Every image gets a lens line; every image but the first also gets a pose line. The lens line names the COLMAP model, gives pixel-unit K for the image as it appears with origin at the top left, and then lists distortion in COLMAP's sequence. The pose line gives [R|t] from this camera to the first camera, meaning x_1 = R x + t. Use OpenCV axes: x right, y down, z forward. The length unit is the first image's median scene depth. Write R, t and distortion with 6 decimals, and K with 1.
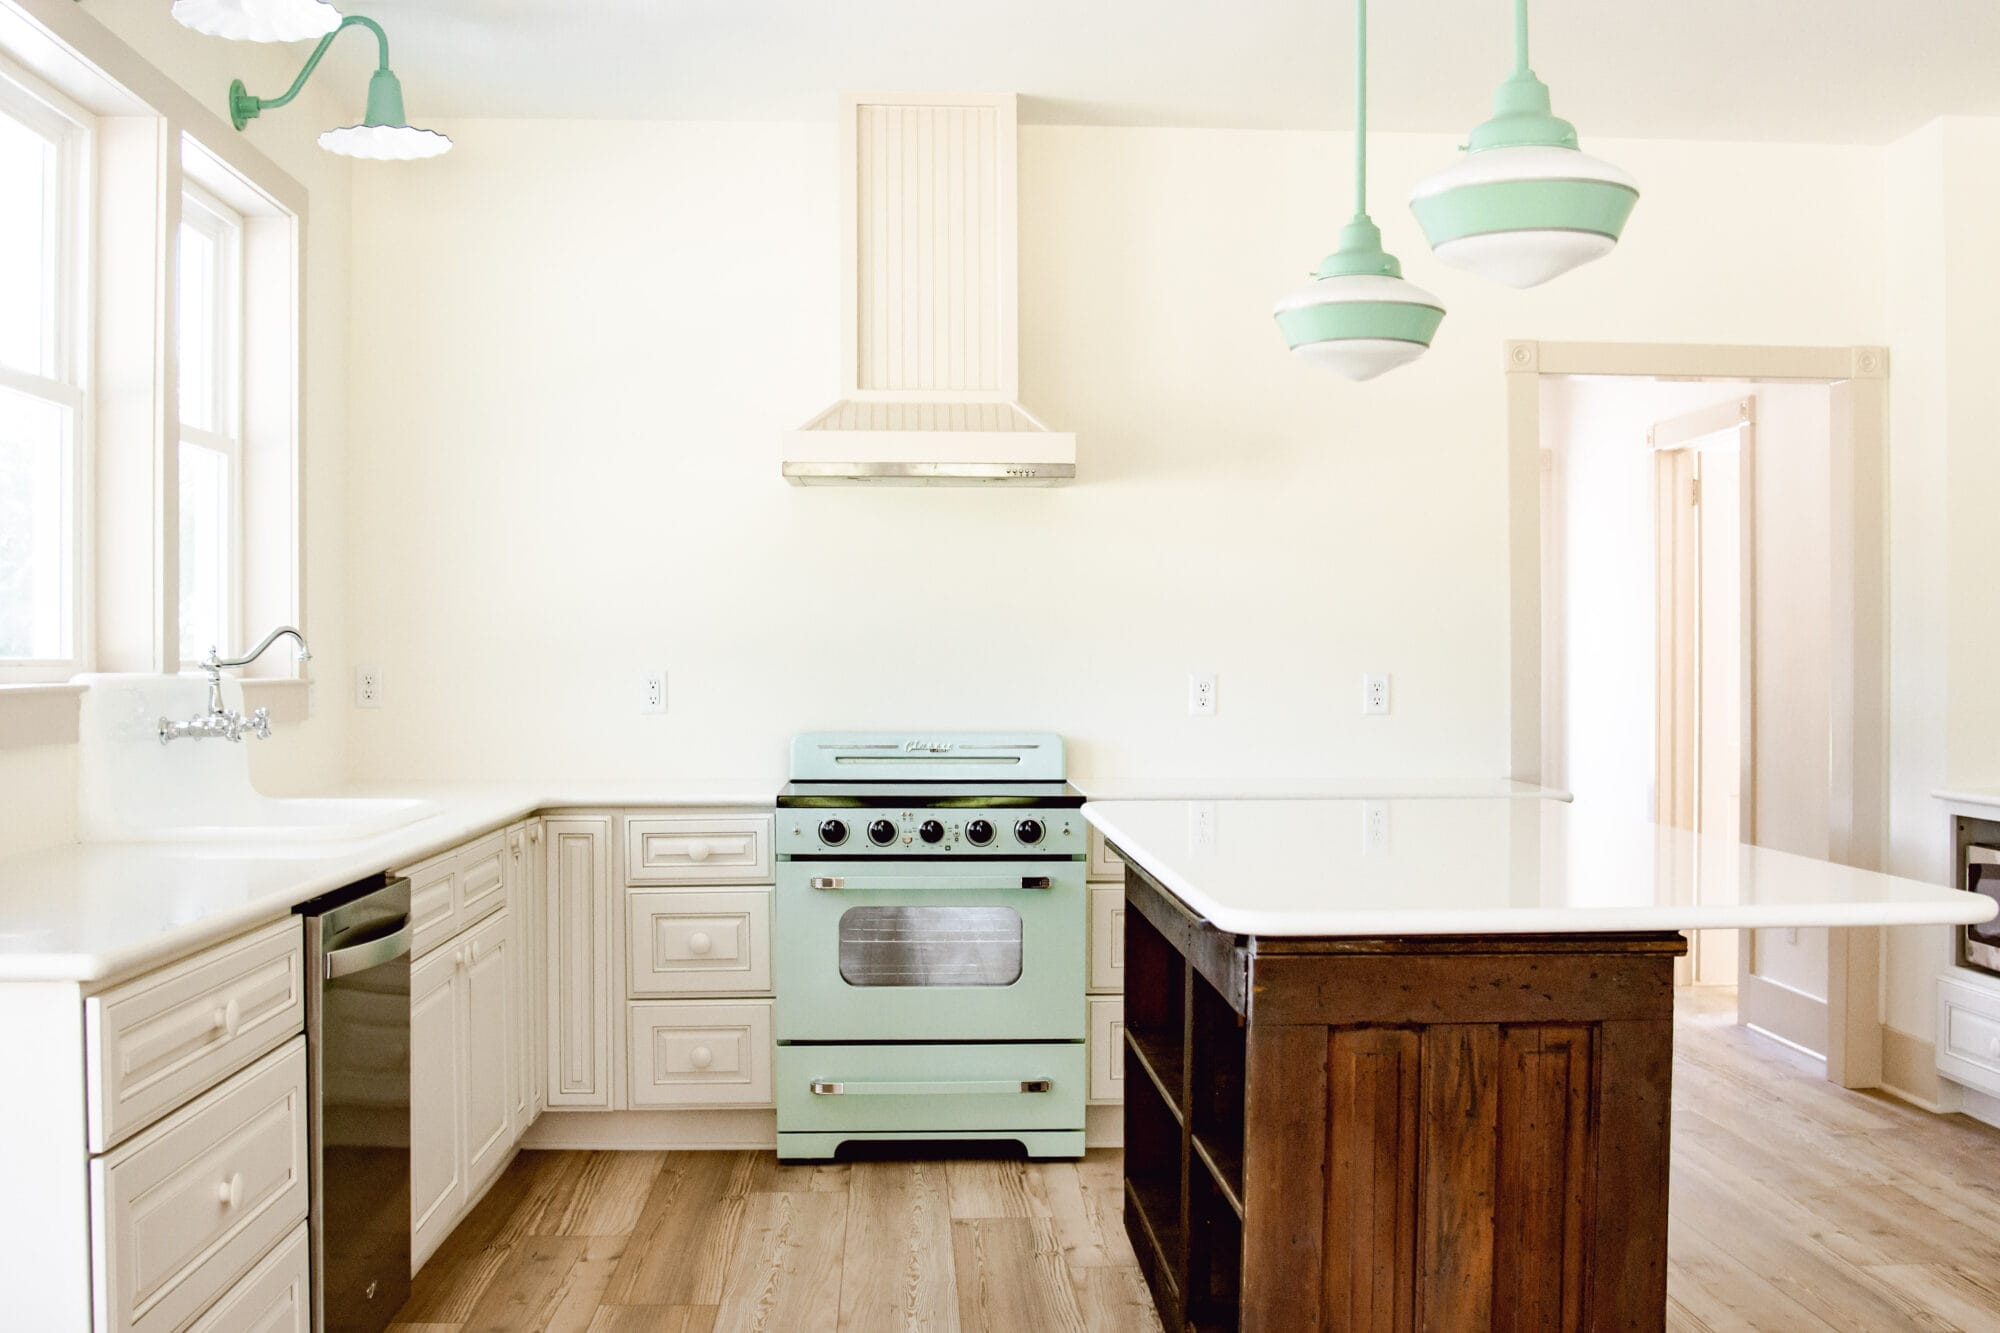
lens RADIAL K [[2136.2, 0, 1010.0], [0, 2136.2, 673.6], [0, 0, 1]] dist [-0.100998, 0.000000]
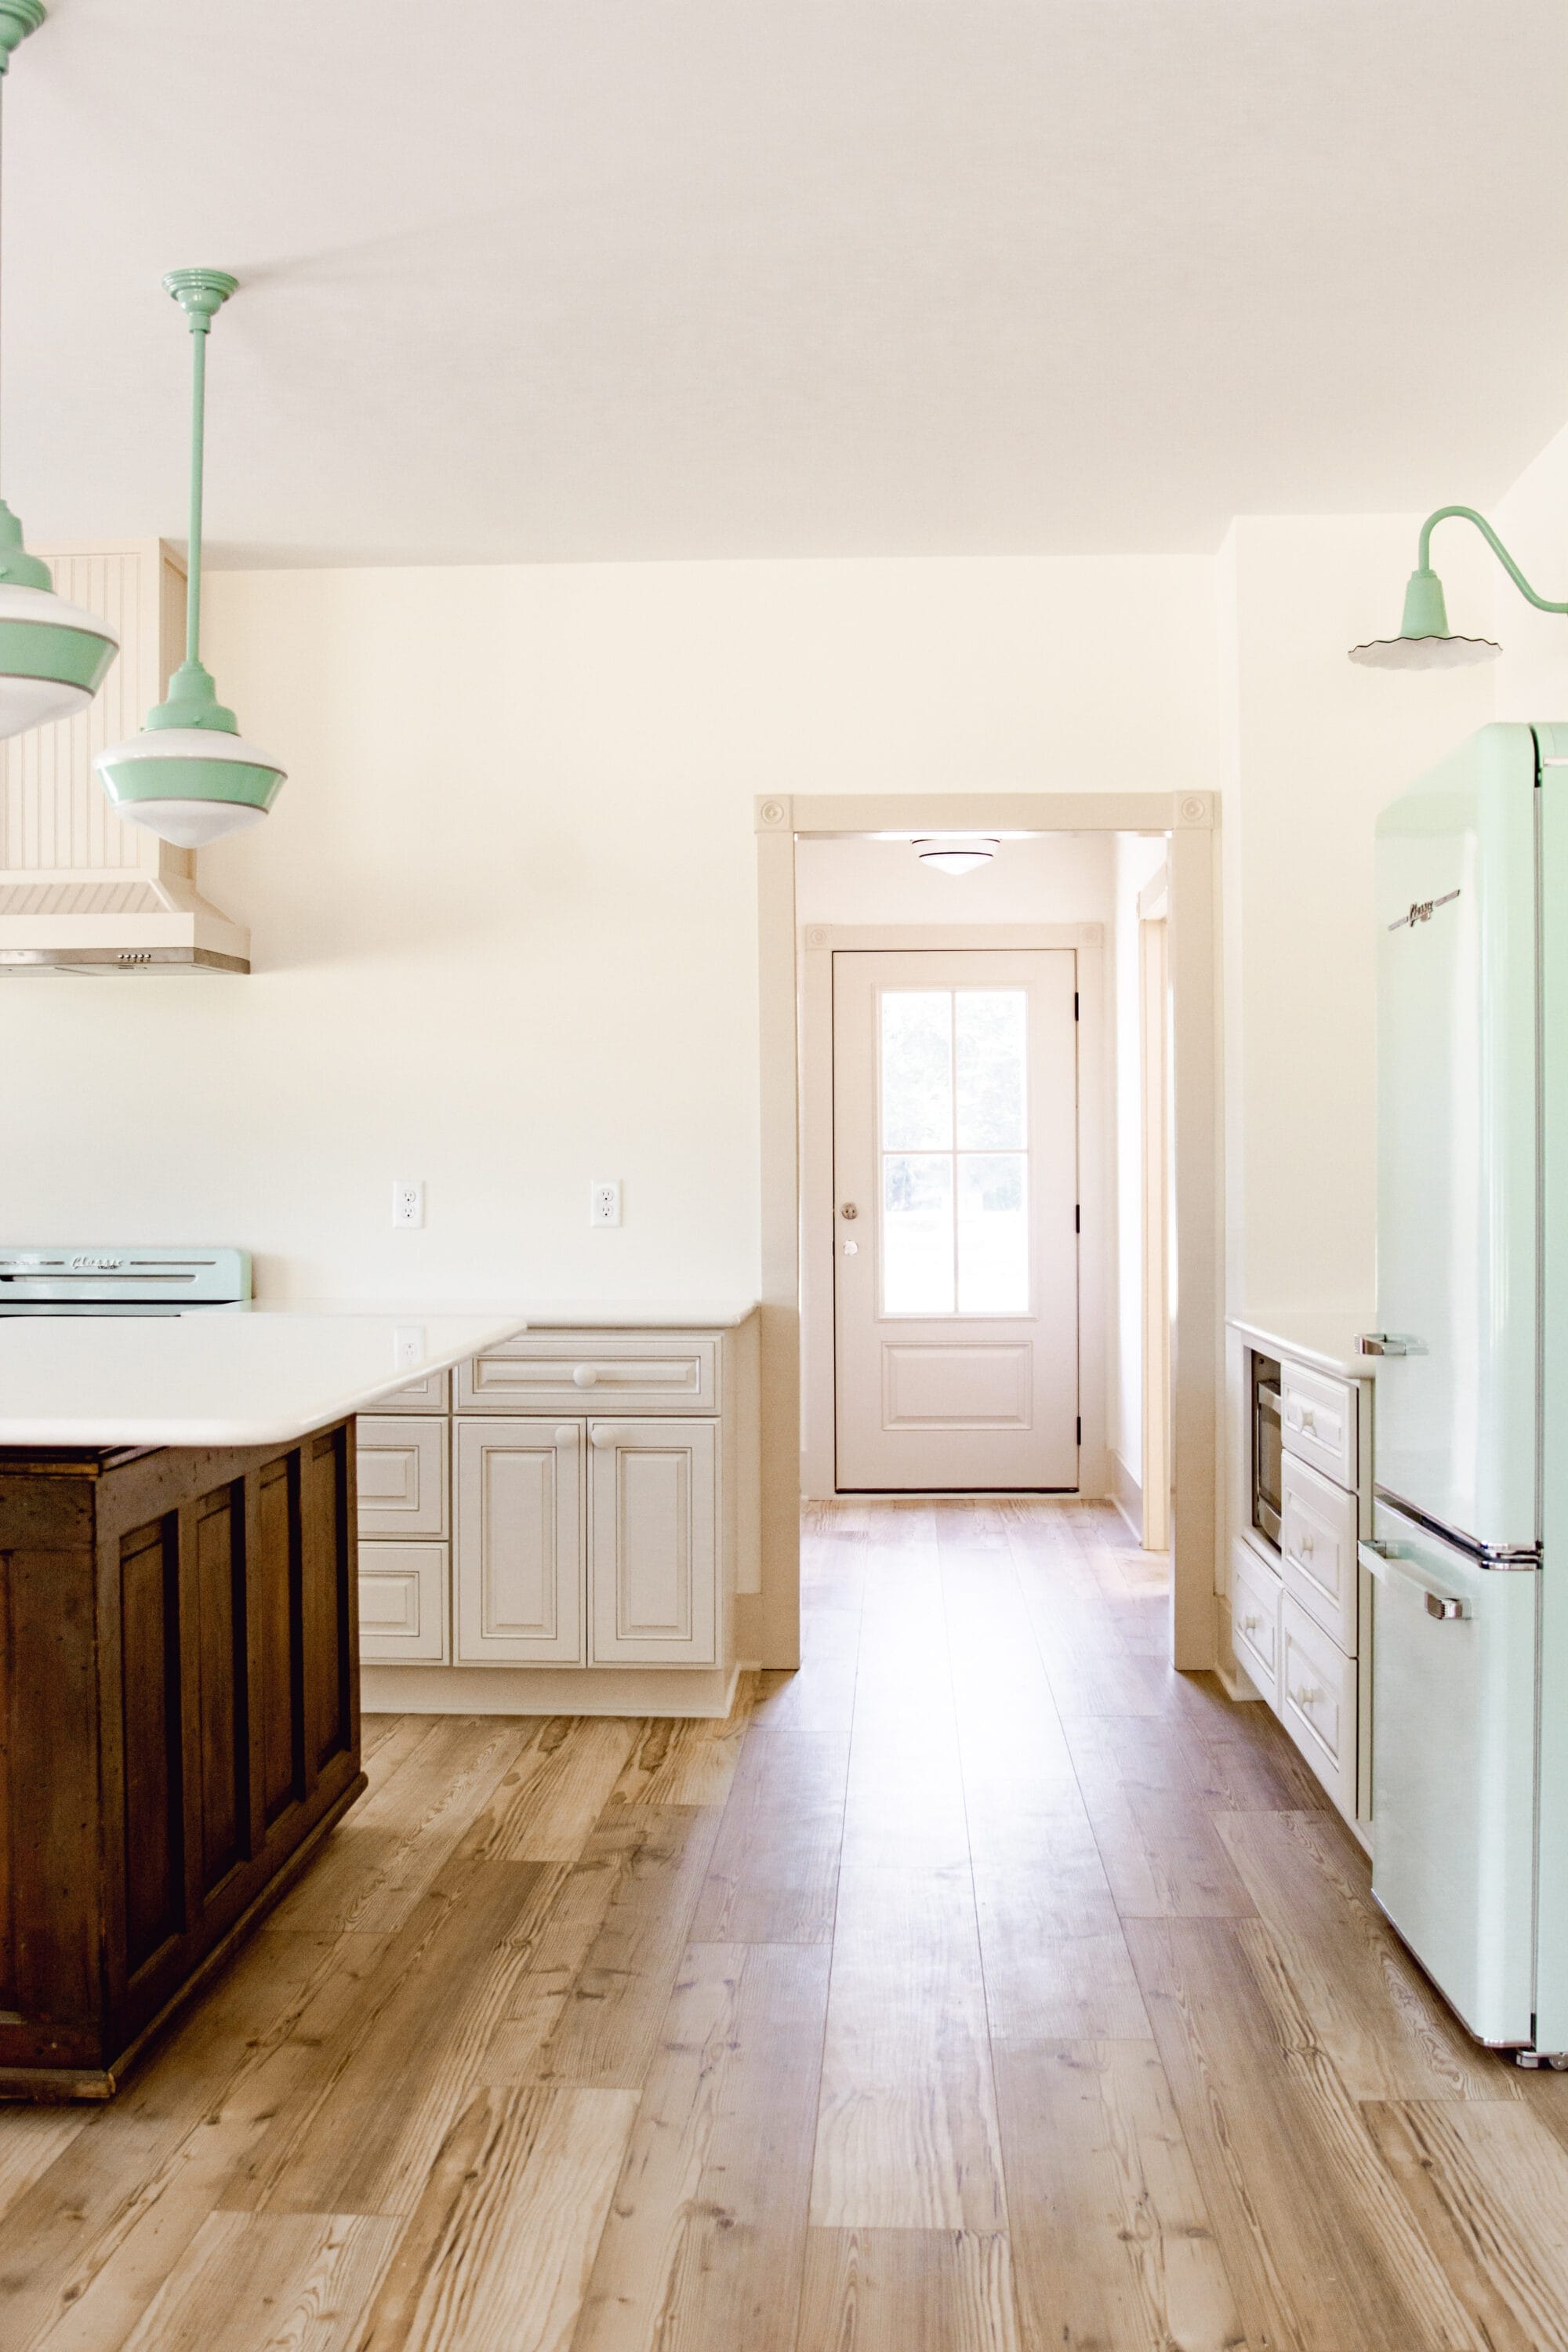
lens RADIAL K [[2512.2, 0, 800.1], [0, 2512.2, 1140.3], [0, 0, 1]] dist [-0.100998, 0.000000]
pose [[0.994996, -0.006322, -0.099715, 0.411758], [0.004061, 0.999730, -0.022864, 0.008270], [0.099832, 0.022344, 0.994753, -0.014757]]
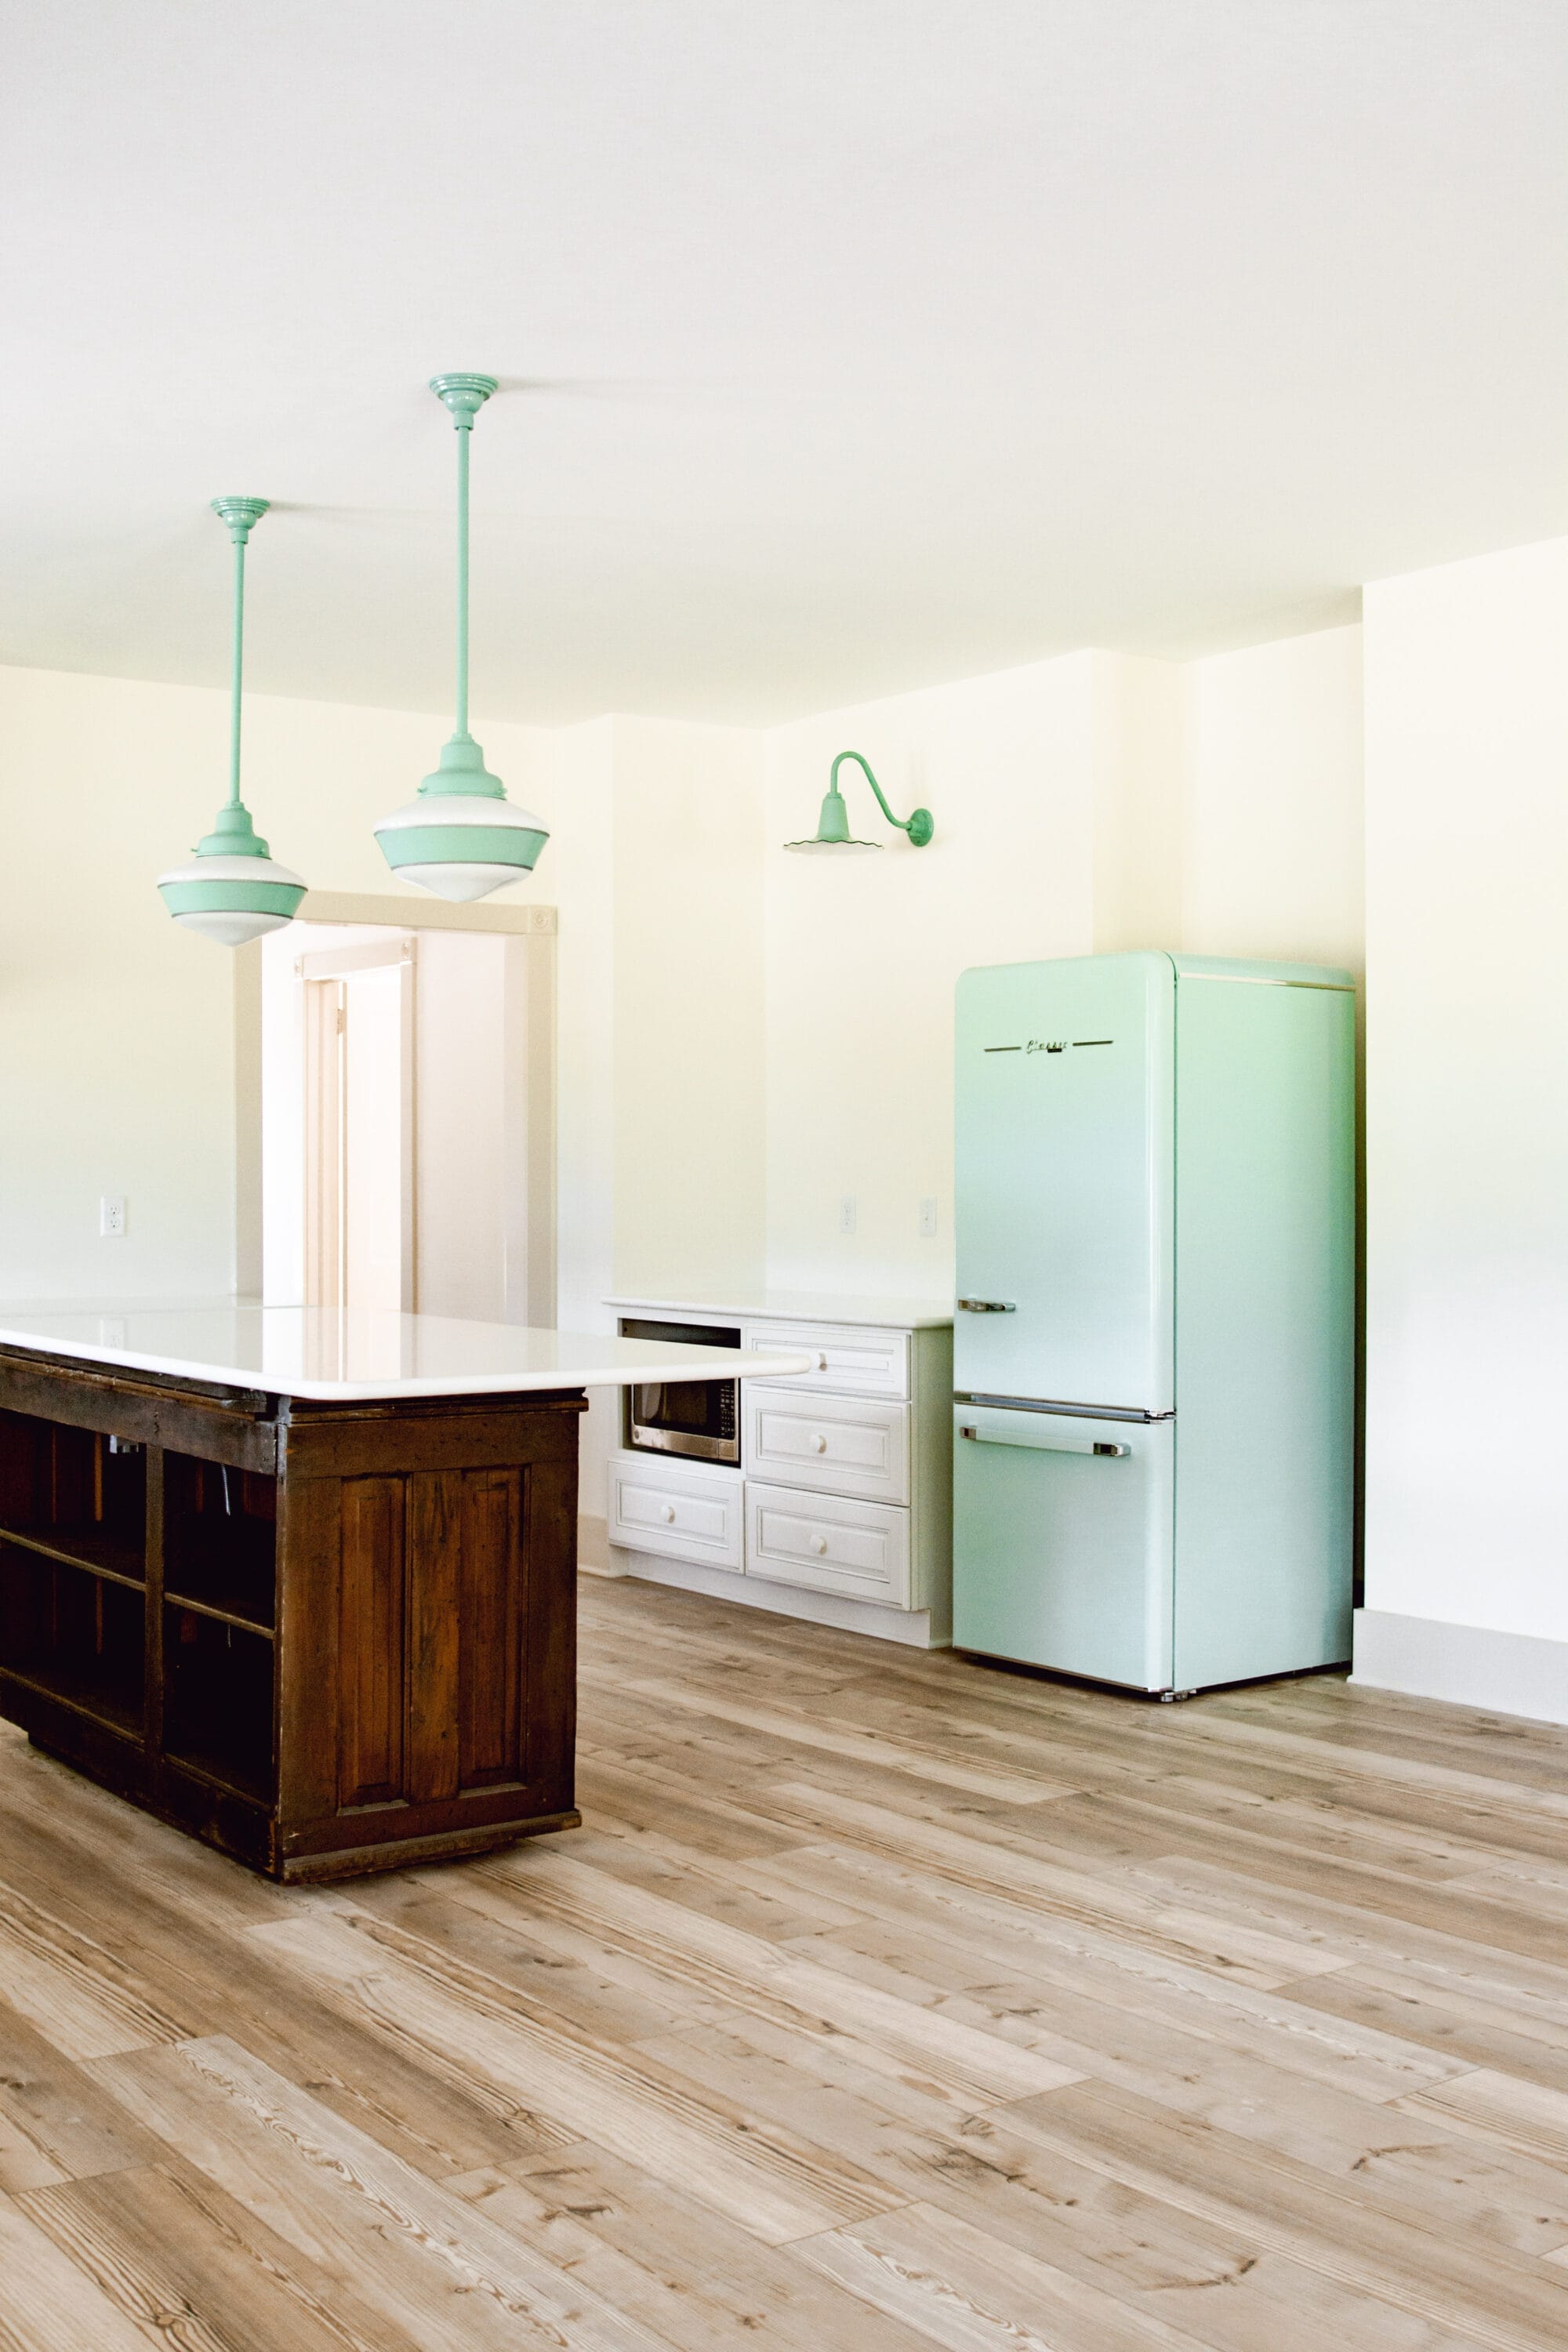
lens RADIAL K [[2483.4, 0, 794.1], [0, 2483.4, 1192.7], [0, 0, 1]] dist [-0.097509, 0.000000]
pose [[0.834871, -0.002491, 0.550441, -0.250155], [0.001656, 0.999997, 0.002014, -0.004910], [-0.550444, -0.000770, 0.834872, -0.223073]]
